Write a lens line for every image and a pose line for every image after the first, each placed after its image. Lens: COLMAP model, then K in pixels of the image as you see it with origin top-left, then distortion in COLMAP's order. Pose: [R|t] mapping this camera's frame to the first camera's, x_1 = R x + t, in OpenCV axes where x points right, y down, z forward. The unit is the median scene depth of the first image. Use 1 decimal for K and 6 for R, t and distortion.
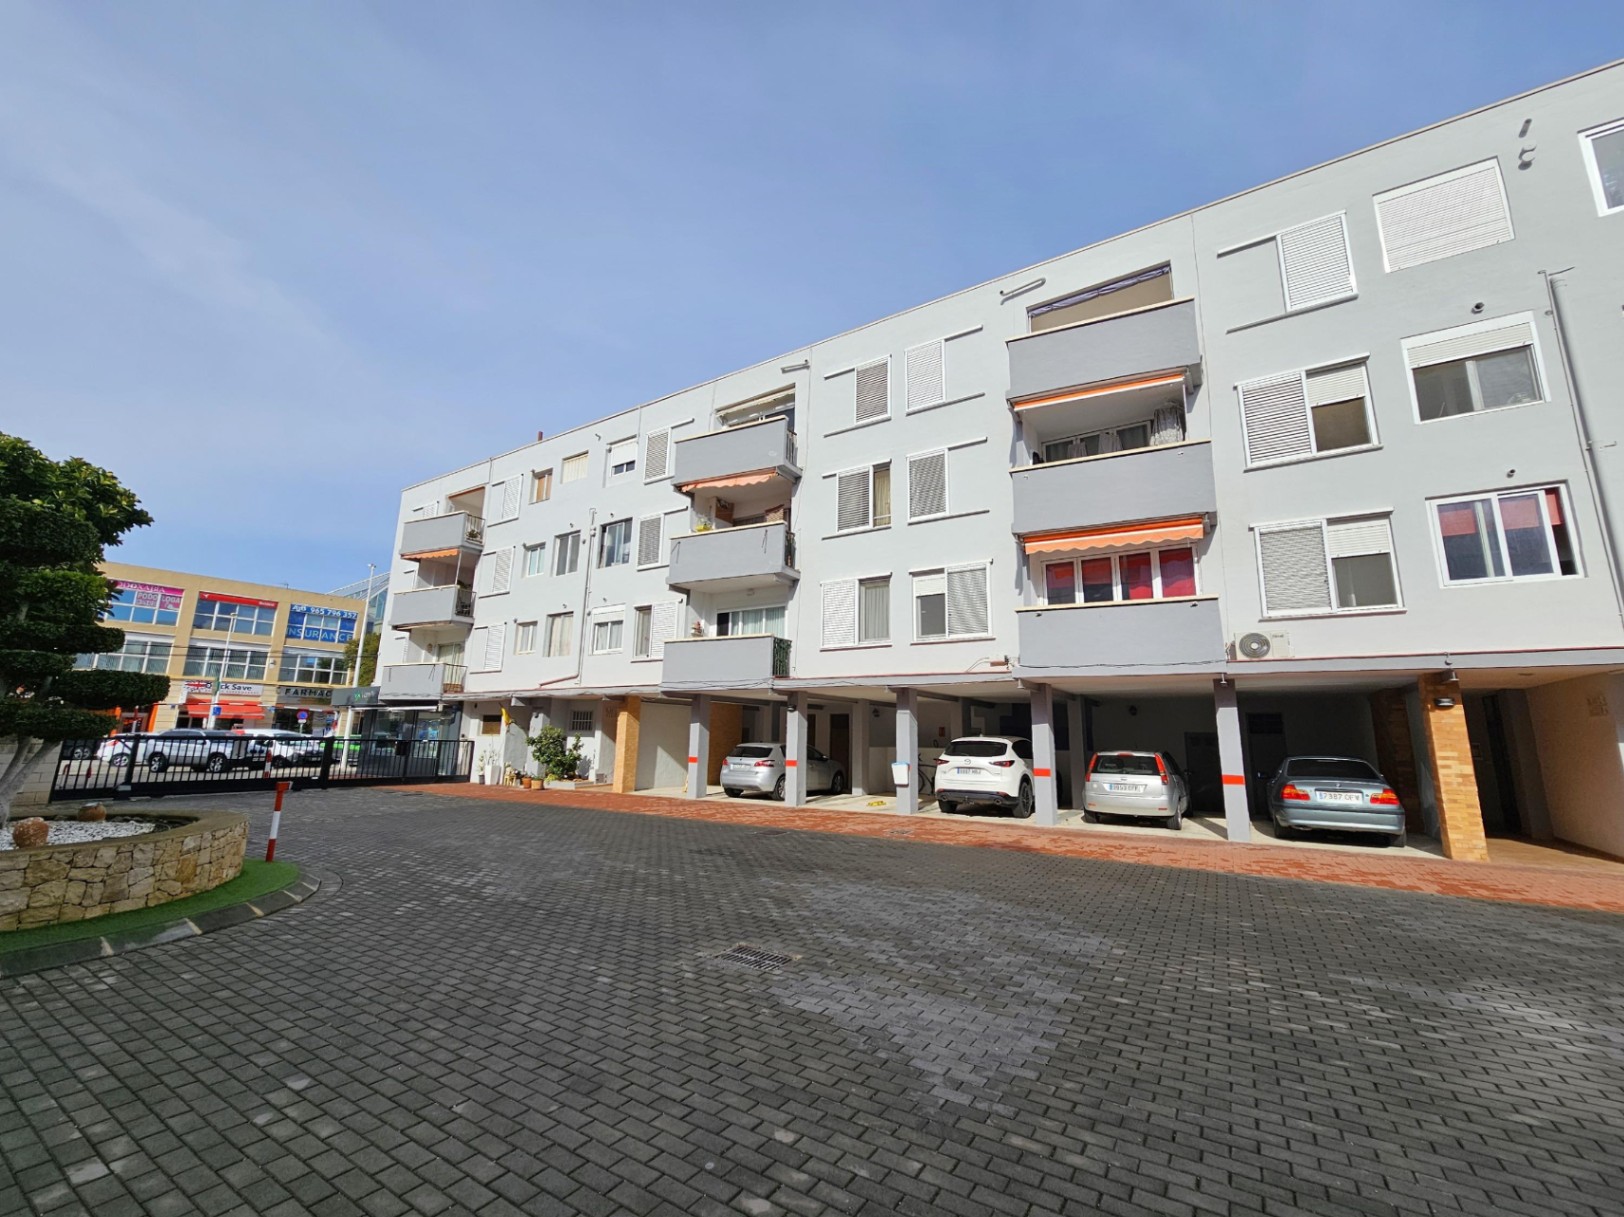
lens RADIAL K [[665.5, 0, 810.5], [0, 665.5, 603.7], [0, 0, 1]] dist [0.005748, -0.002196]
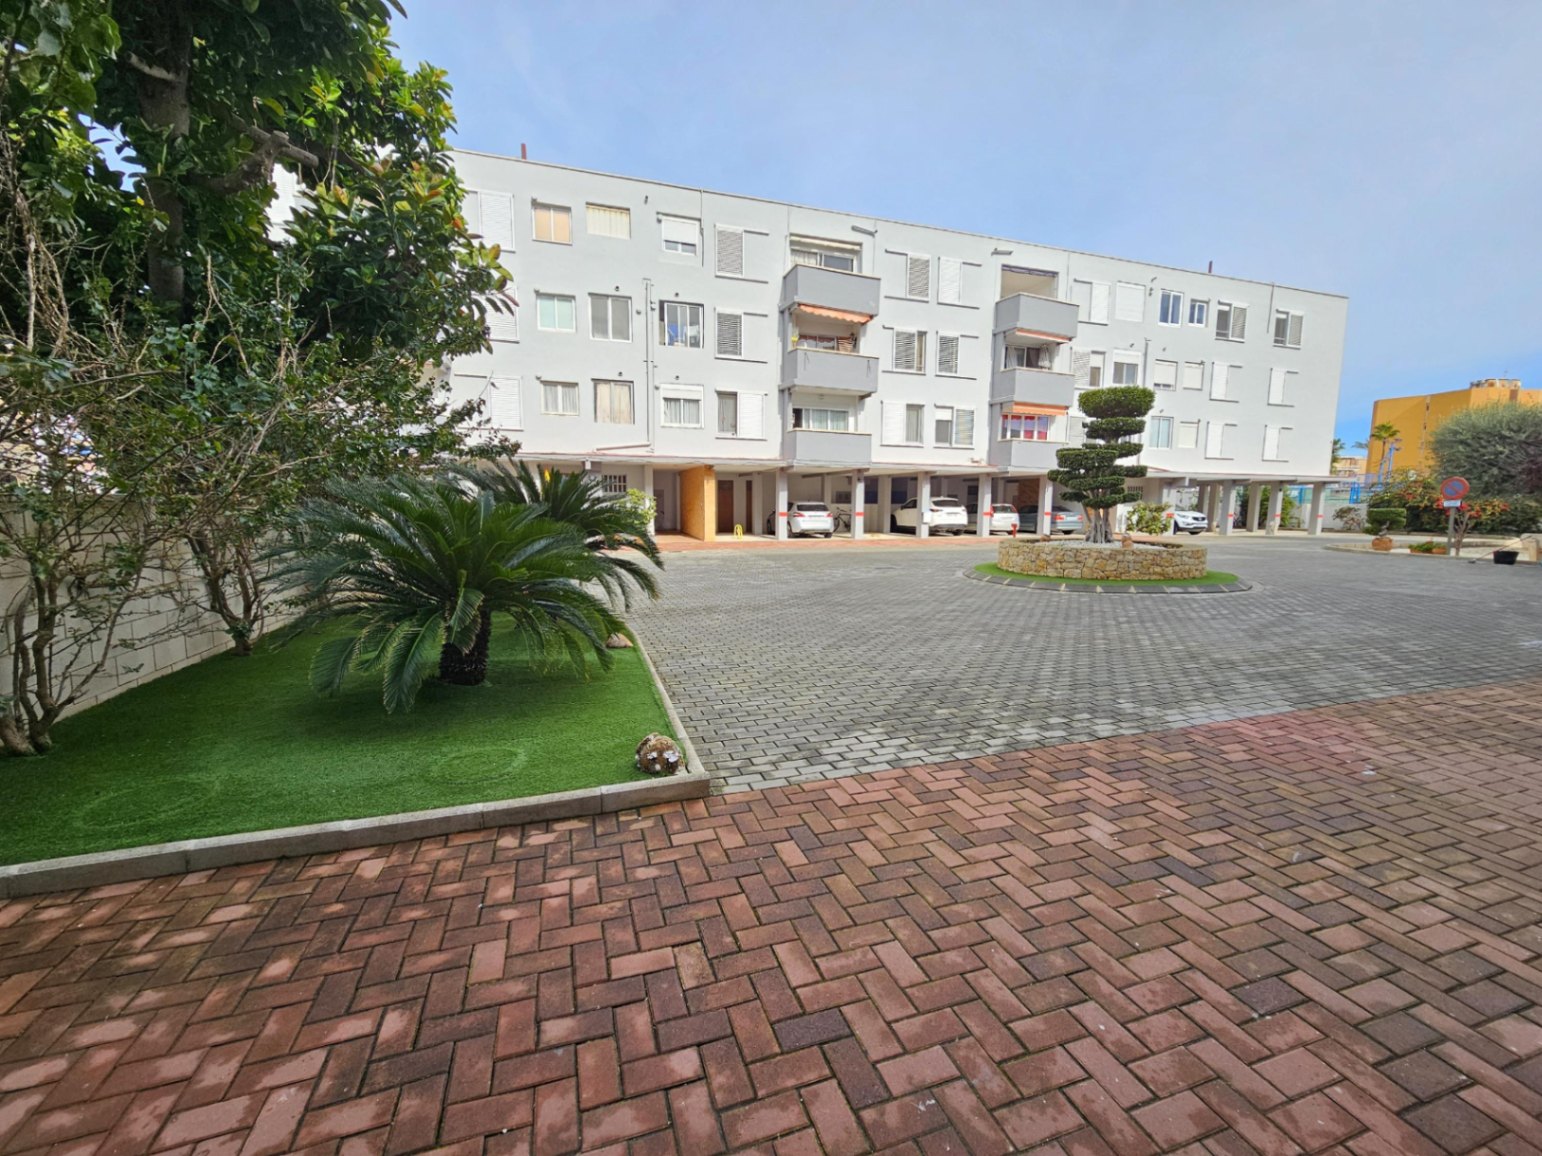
lens RADIAL K [[631.9, 0, 767.2], [0, 631.9, 579.5], [0, 0, 1]] dist [0.005748, -0.002196]
pose [[0.633355, -0.103955, 0.766848, -1.332021], [-0.148837, 0.956072, 0.252533, 0.033635], [-0.759414, -0.274078, 0.590061, 0.207222]]
